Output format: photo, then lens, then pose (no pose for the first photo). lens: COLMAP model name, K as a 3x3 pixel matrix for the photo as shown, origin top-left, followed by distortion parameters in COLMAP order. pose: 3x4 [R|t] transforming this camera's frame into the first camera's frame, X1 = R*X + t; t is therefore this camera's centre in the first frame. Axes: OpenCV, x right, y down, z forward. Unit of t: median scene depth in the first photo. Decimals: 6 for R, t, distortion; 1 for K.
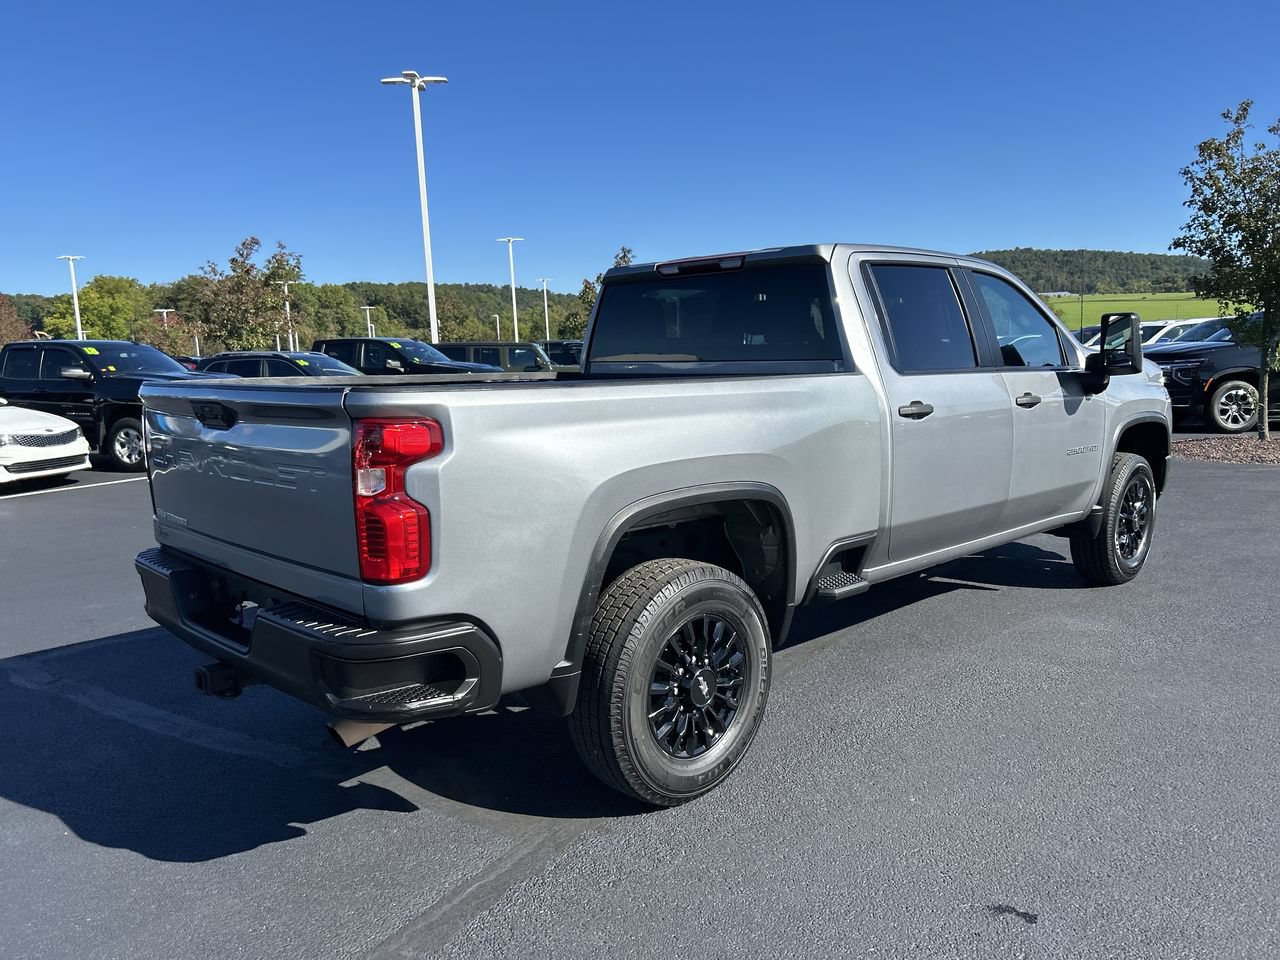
lens RADIAL K [[969.9, 0, 645.9], [0, 969.9, 490.5], [0, 0, 1]] dist [0.047230, -0.044648]
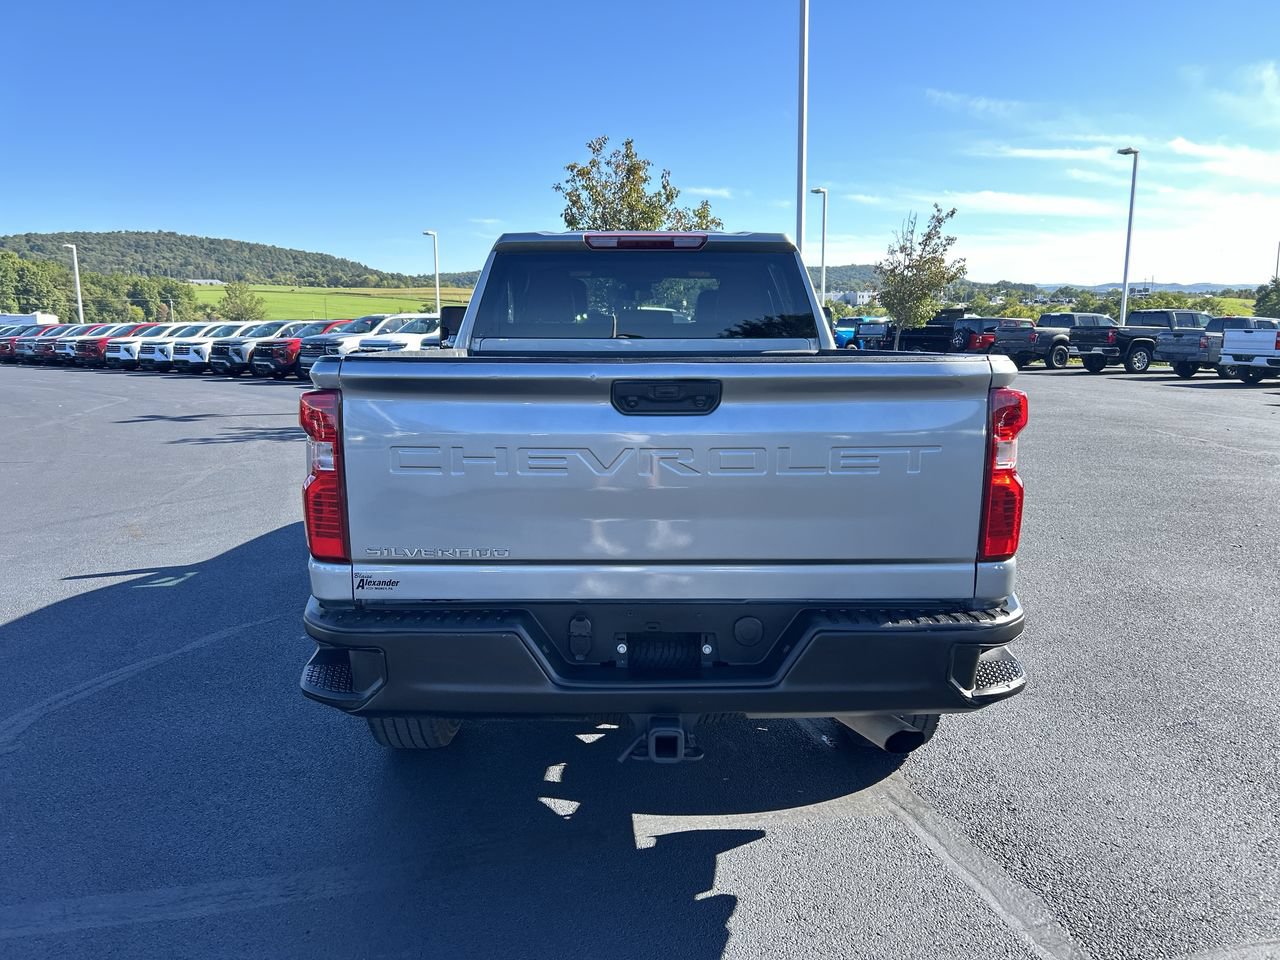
lens RADIAL K [[969.9, 0, 630.6], [0, 969.9, 486.6], [0, 0, 1]] dist [0.047230, -0.044648]
pose [[0.692506, -0.095686, 0.715038, -0.138737], [0.090078, 0.994877, 0.045894, -0.006144], [-0.715766, 0.032628, 0.697577, 0.067400]]
